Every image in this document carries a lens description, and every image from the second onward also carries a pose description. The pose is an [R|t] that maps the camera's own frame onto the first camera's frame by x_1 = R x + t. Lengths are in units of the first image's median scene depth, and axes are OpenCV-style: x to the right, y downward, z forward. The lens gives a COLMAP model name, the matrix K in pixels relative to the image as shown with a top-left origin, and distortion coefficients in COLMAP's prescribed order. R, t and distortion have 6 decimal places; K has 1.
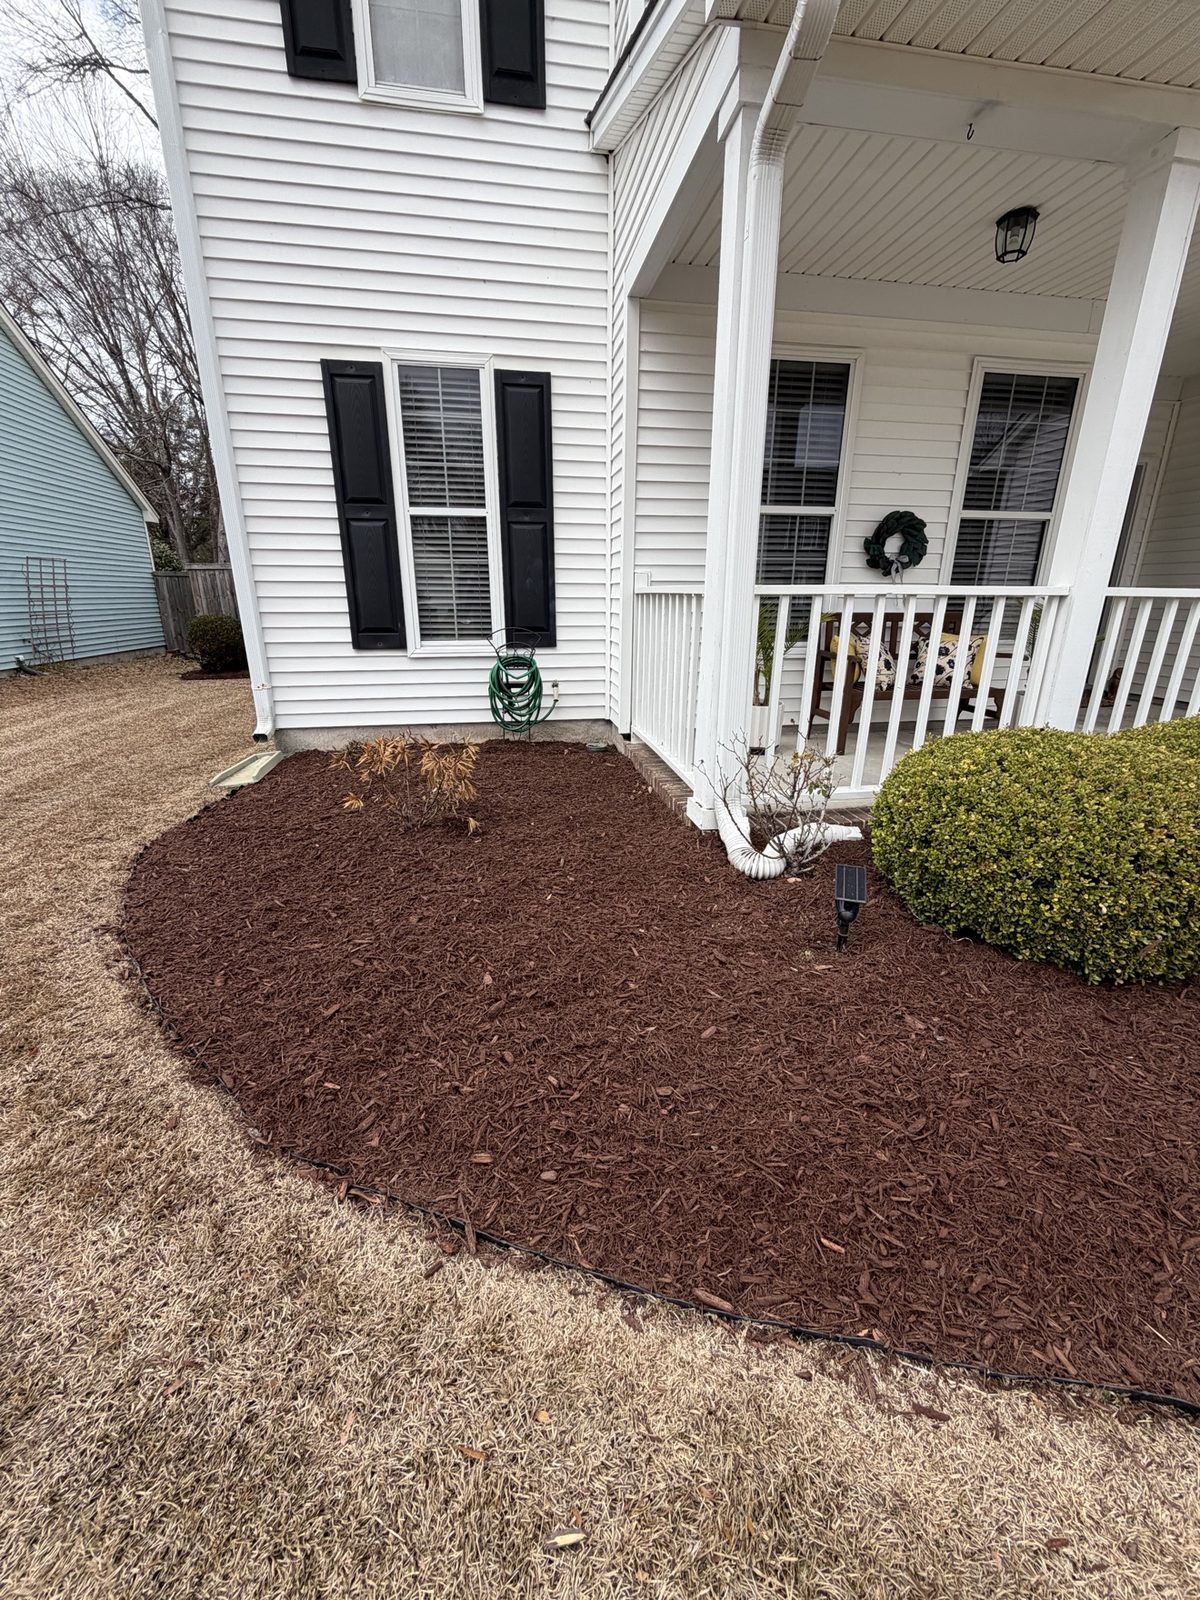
lens RADIAL K [[636.4, 0, 601.4], [0, 636.4, 800.1], [0, 0, 1]] dist [-0.002902, 0.000368]
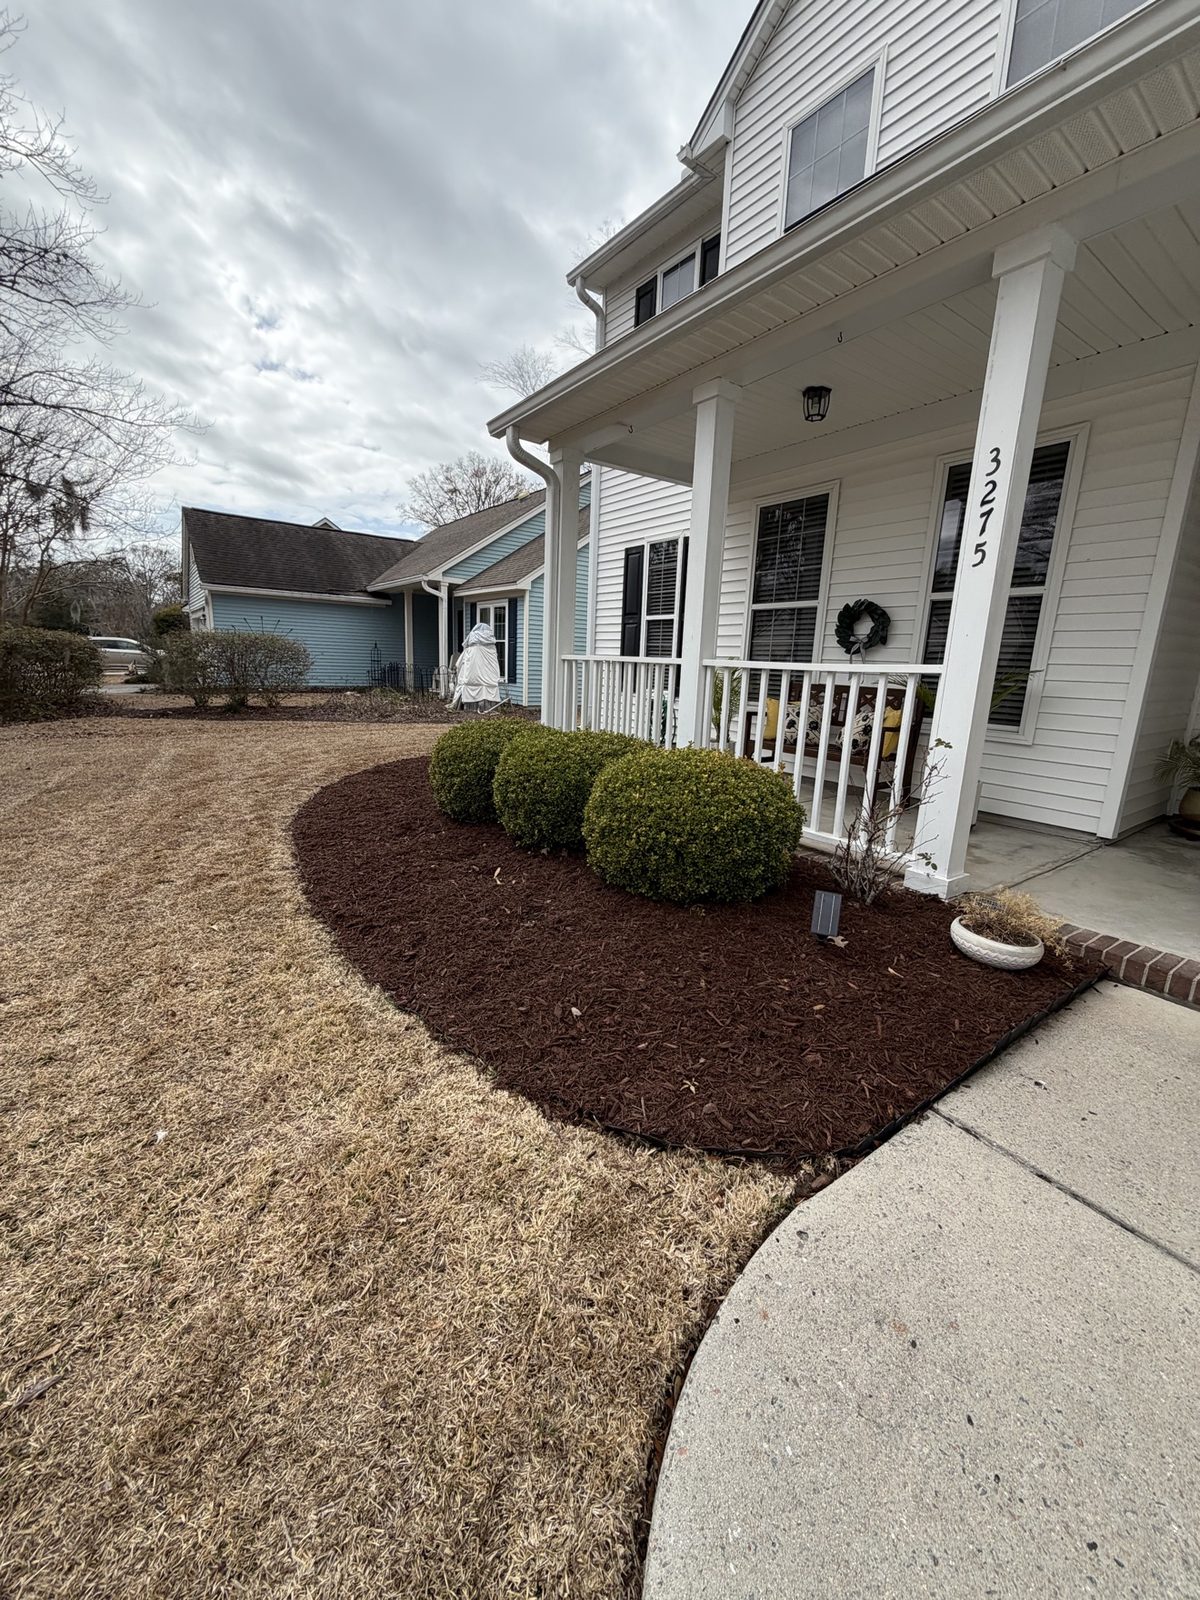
lens RADIAL K [[636.4, 0, 604.5], [0, 636.4, 800.7], [0, 0, 1]] dist [-0.002902, 0.000368]
pose [[0.443592, 0.208499, -0.871639, 1.344150], [-0.304889, 0.949662, 0.072000, -0.053298], [0.842775, 0.233815, 0.484832, 0.140083]]
